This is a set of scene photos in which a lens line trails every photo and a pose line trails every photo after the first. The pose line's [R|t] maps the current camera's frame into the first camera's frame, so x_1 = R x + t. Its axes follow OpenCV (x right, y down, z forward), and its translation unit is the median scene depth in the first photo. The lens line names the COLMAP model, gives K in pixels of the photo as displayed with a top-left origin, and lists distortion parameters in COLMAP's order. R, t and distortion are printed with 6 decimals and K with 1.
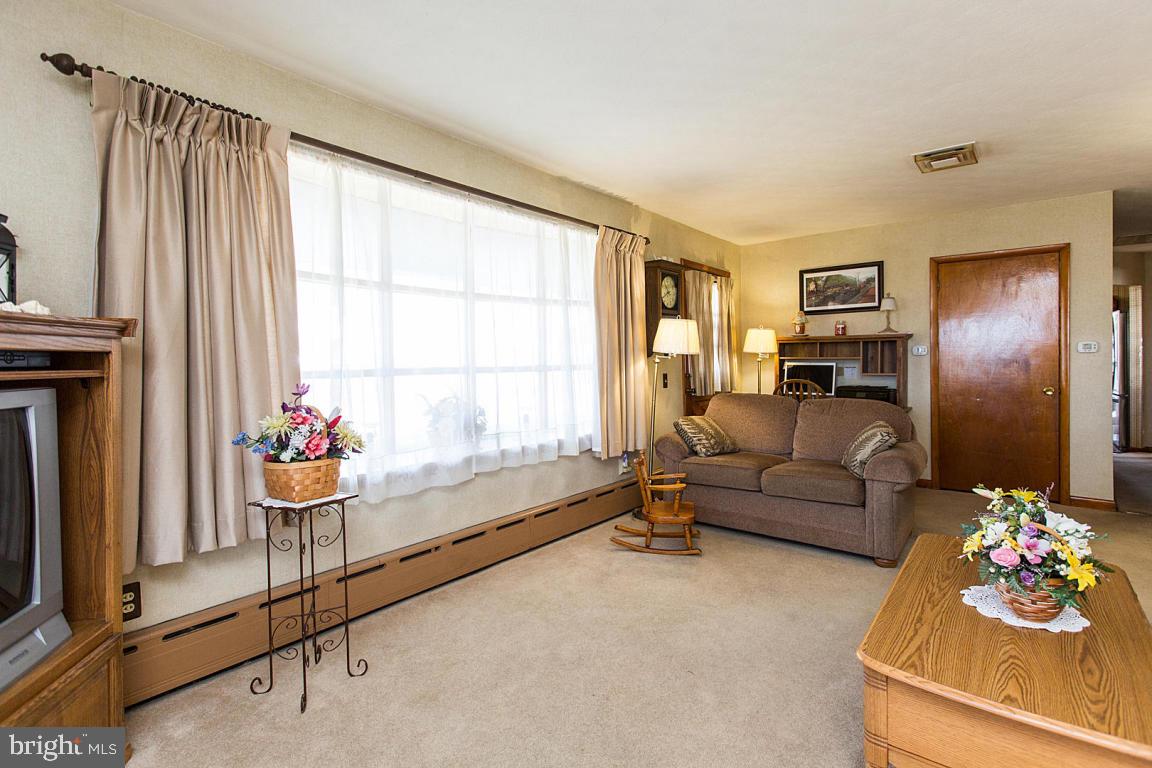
lens RADIAL K [[526.1, 0, 590.3], [0, 526.1, 375.7], [0, 0, 1]] dist [0.000256, 0.000244]
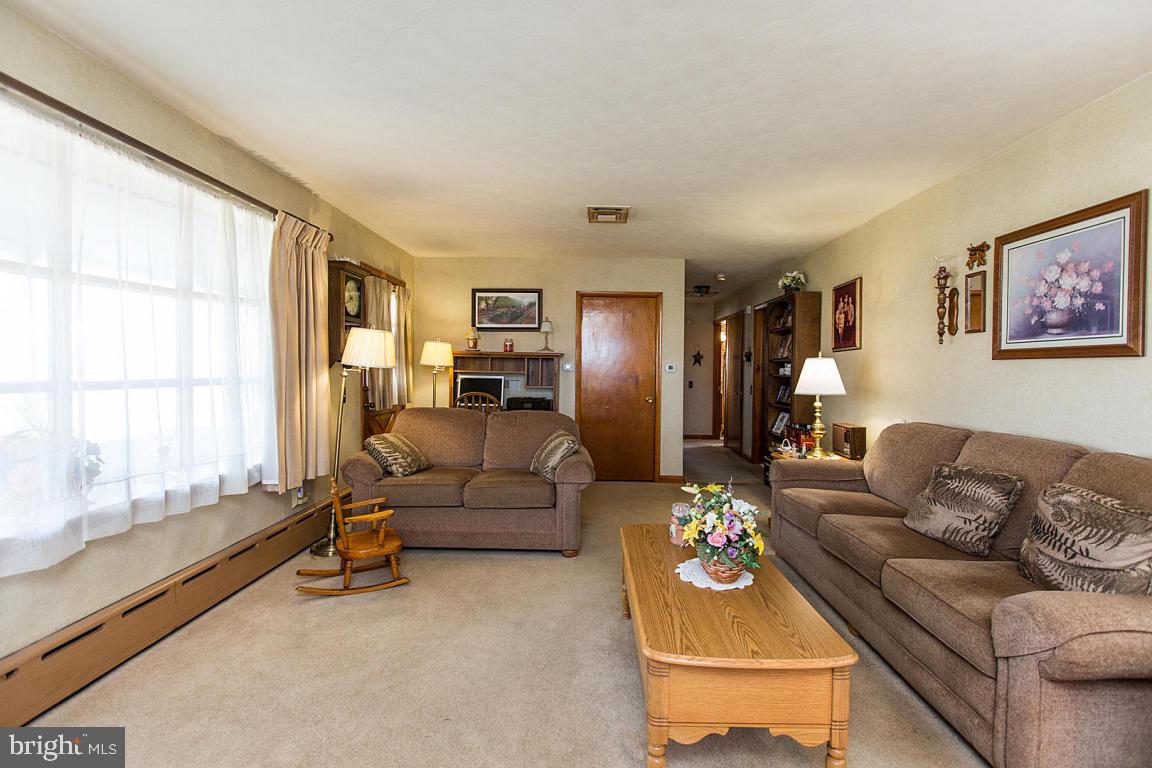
lens RADIAL K [[514.2, 0, 571.9], [0, 514.2, 379.6], [0, 0, 1]] dist [0.000699, 0.000461]
pose [[0.795265, 0.005915, 0.606233, -0.102978], [-0.002153, 0.999974, -0.006933, -0.014955], [-0.606258, 0.004209, 0.795257, 0.081304]]
